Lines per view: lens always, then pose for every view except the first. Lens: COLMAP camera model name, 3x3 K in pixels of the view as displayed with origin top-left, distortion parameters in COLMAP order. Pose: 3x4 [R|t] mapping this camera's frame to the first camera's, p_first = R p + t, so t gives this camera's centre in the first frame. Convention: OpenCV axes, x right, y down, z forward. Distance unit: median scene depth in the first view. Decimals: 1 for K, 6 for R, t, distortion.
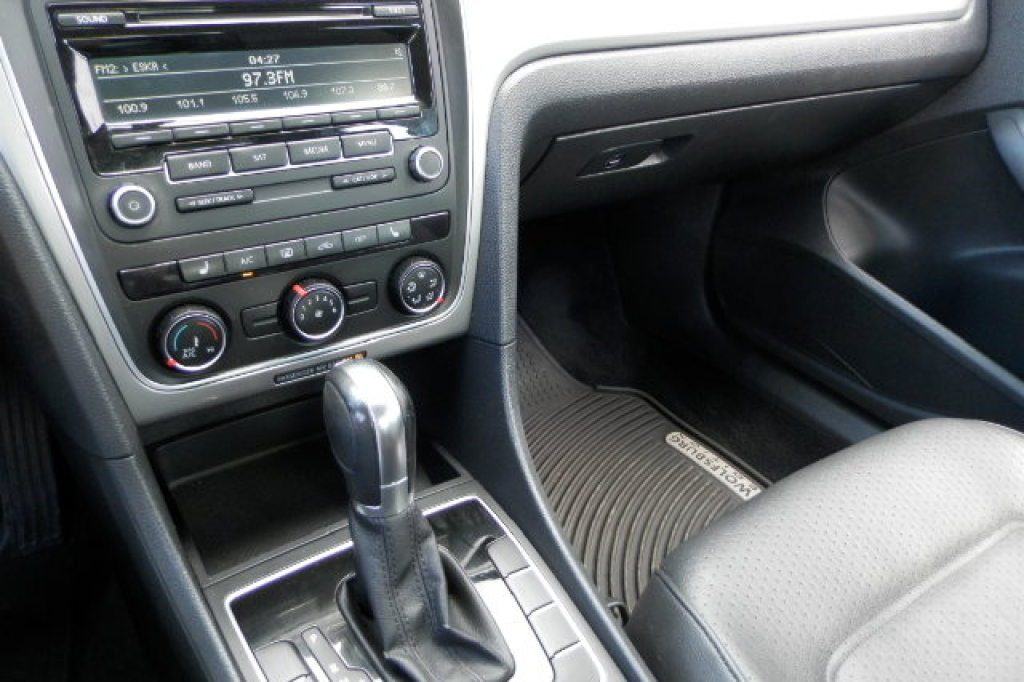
lens RADIAL K [[751.6, 0, 505.0], [0, 751.6, 339.6], [0, 0, 1]] dist [-0.006365, -0.006266]
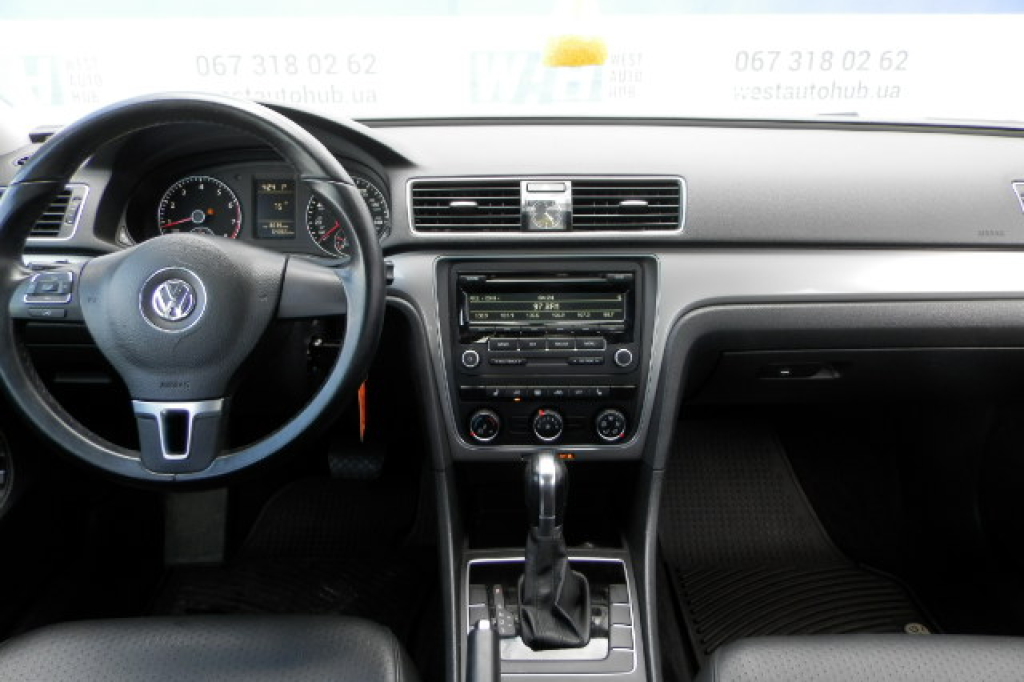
lens RADIAL K [[751.6, 0, 516.1], [0, 751.6, 340.0], [0, 0, 1]] dist [-0.006365, -0.006266]
pose [[0.829693, 0.129285, -0.543042, 0.697747], [-0.237487, 0.962133, -0.133788, 0.027955], [0.505183, 0.239968, 0.828979, -0.670533]]
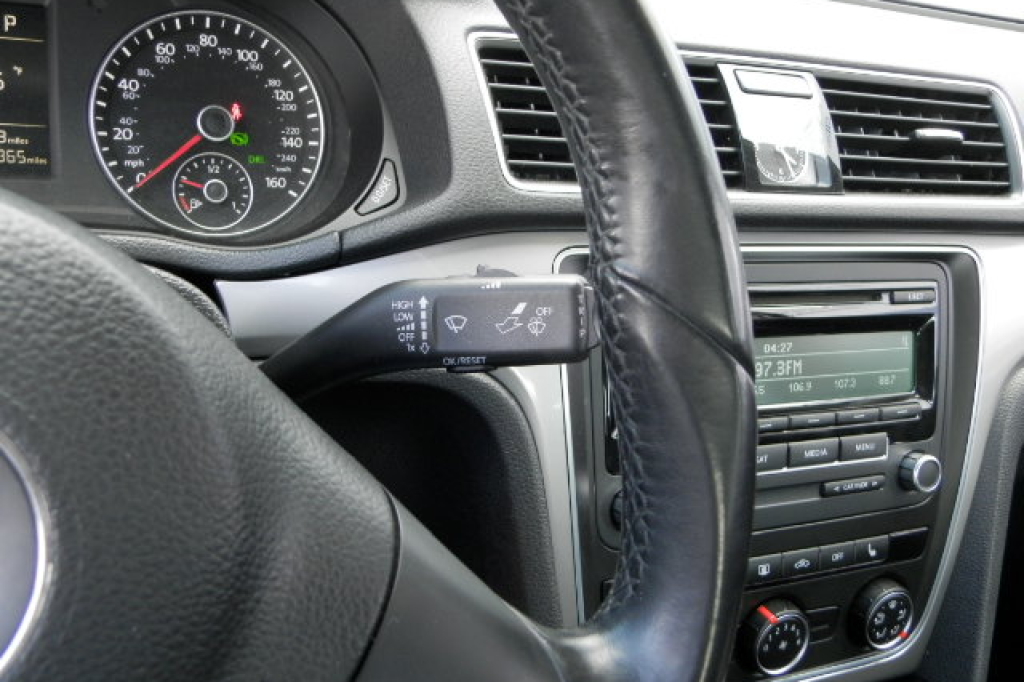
lens RADIAL K [[936.6, 0, 513.4], [0, 936.6, 334.0], [0, 0, 1]] dist [-0.007637, -0.002701]
pose [[0.981826, 0.123658, -0.143966, -0.441497], [-0.148320, 0.973230, -0.175570, -0.145005], [0.118401, 0.193732, 0.973883, -0.087836]]
